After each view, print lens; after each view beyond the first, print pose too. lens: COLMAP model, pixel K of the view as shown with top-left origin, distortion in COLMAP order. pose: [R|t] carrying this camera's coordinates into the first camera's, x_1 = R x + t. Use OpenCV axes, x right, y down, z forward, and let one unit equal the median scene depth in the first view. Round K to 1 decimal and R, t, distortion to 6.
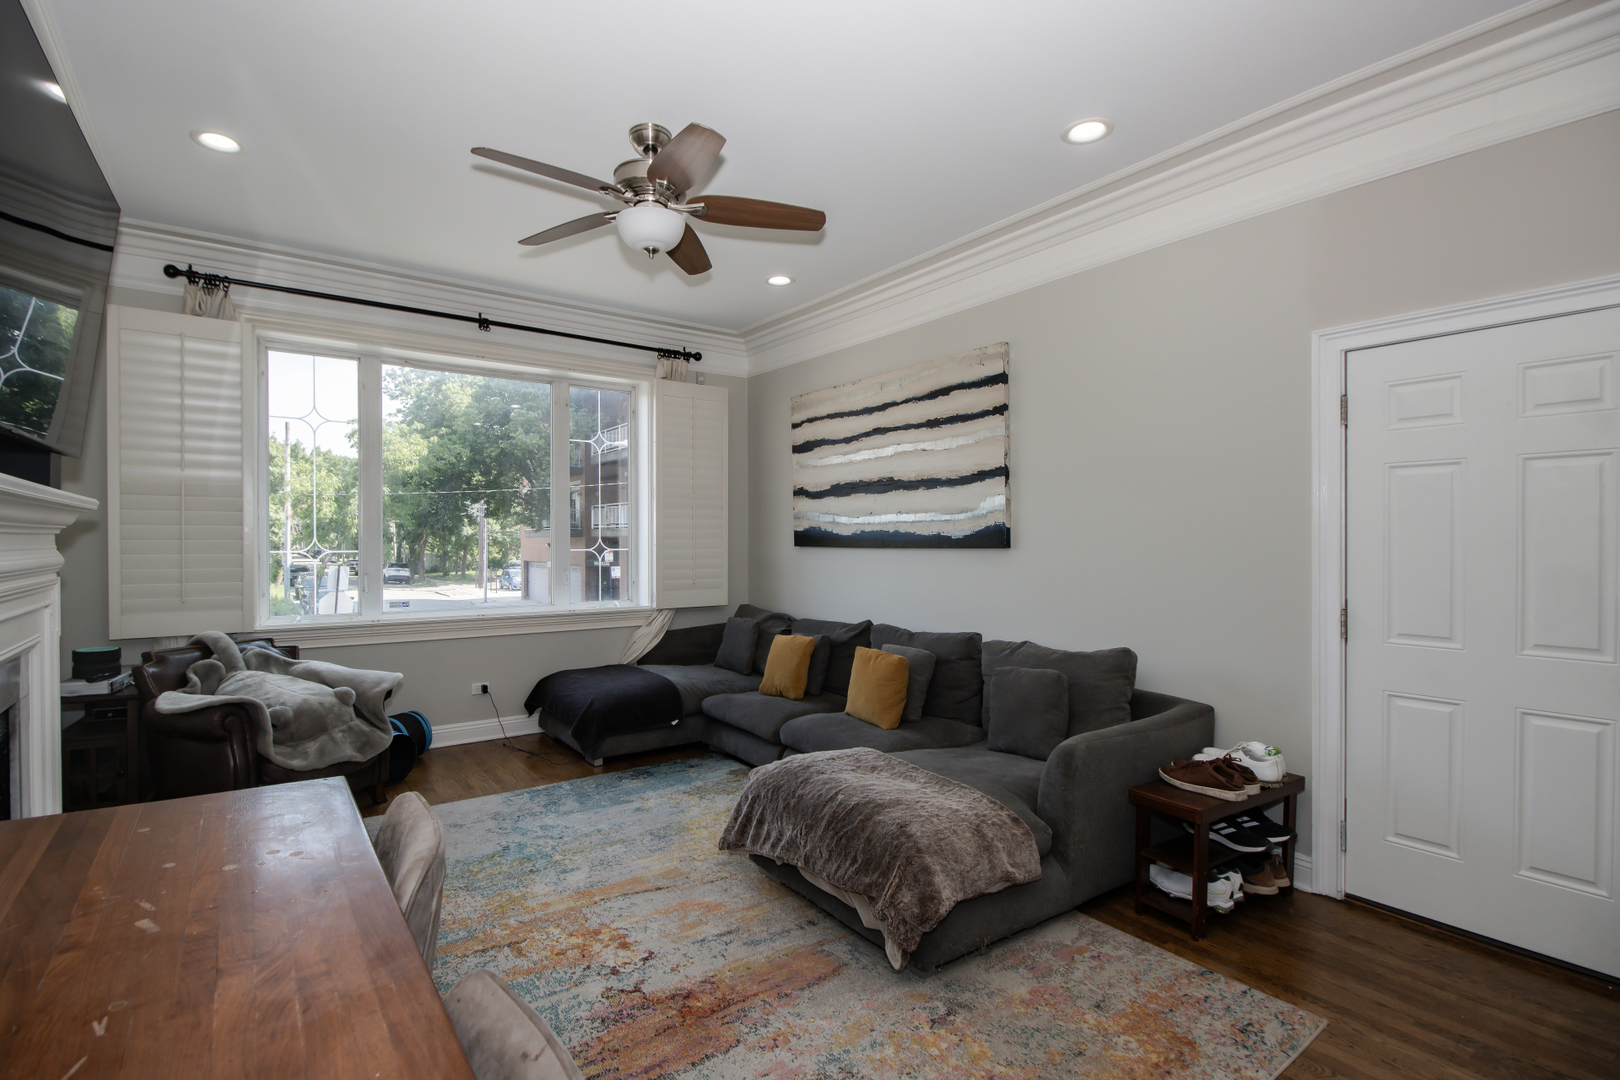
lens RADIAL K [[758.4, 0, 768.8], [0, 758.4, 538.6], [0, 0, 1]] dist [0.016116, -0.016228]
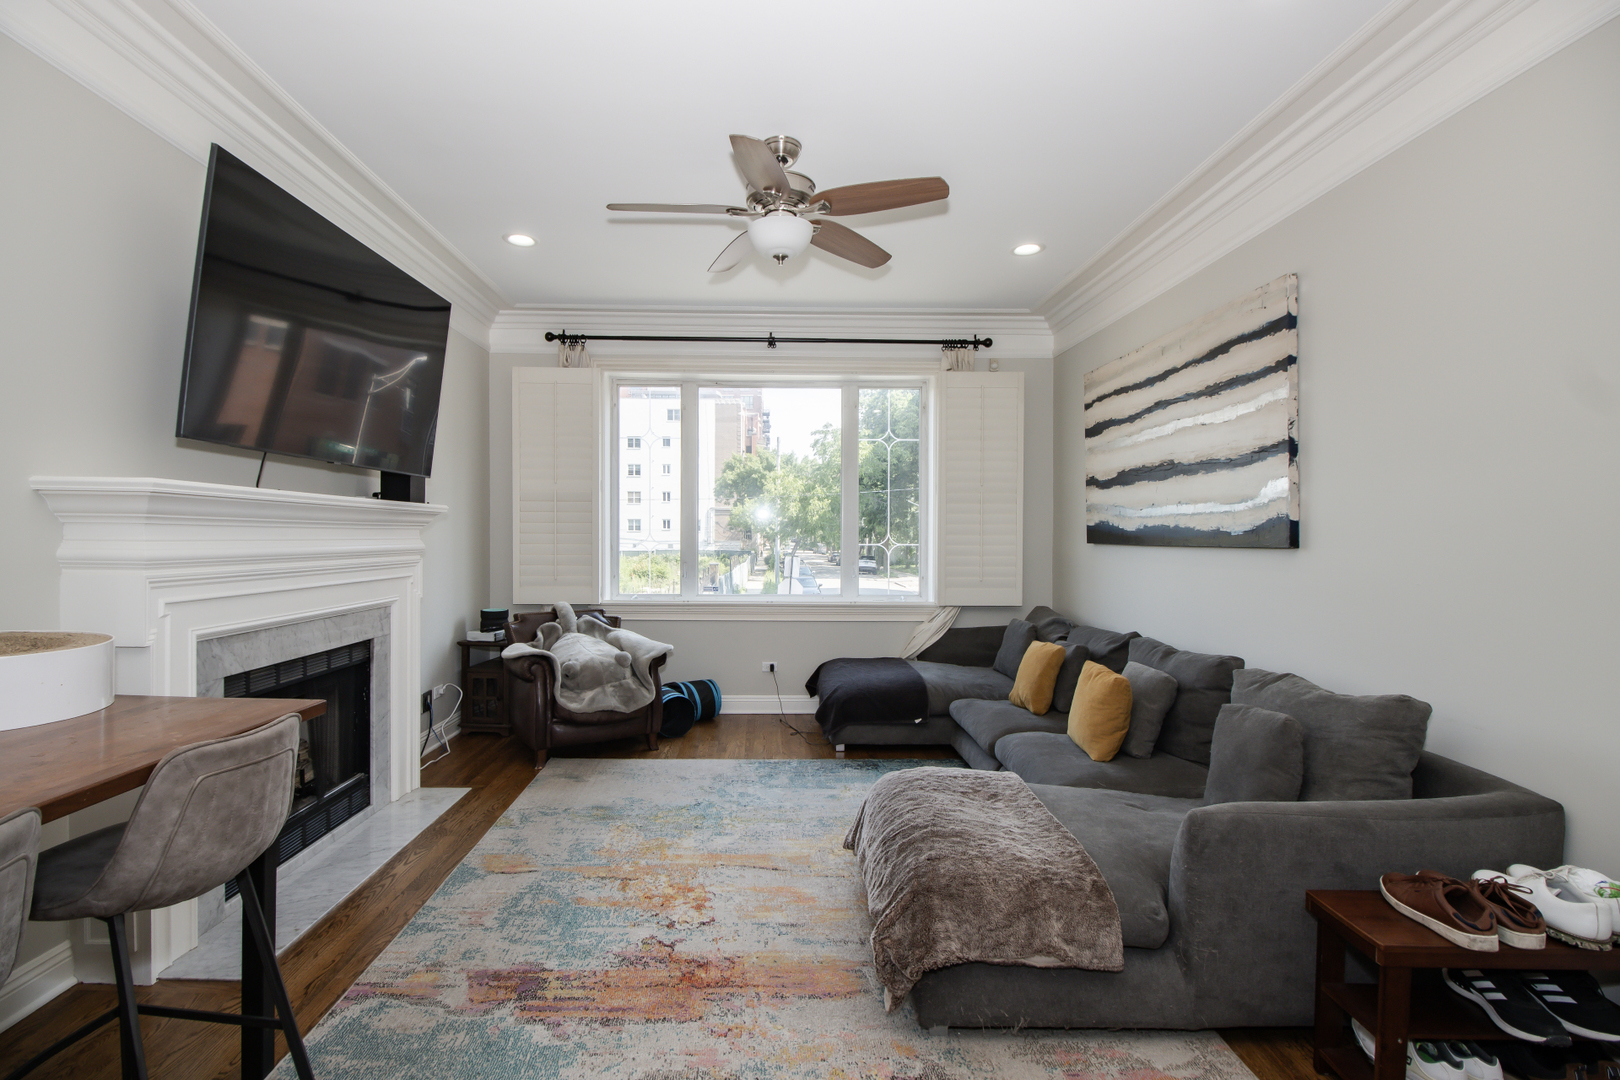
lens RADIAL K [[751.4, 0, 780.7], [0, 751.4, 537.6], [0, 0, 1]] dist [0.014654, -0.015959]
pose [[0.832664, 0.005897, -0.553747, 0.301278], [-0.003378, 0.999979, 0.005569, -0.000367], [0.553768, -0.002767, 0.832666, 0.101108]]
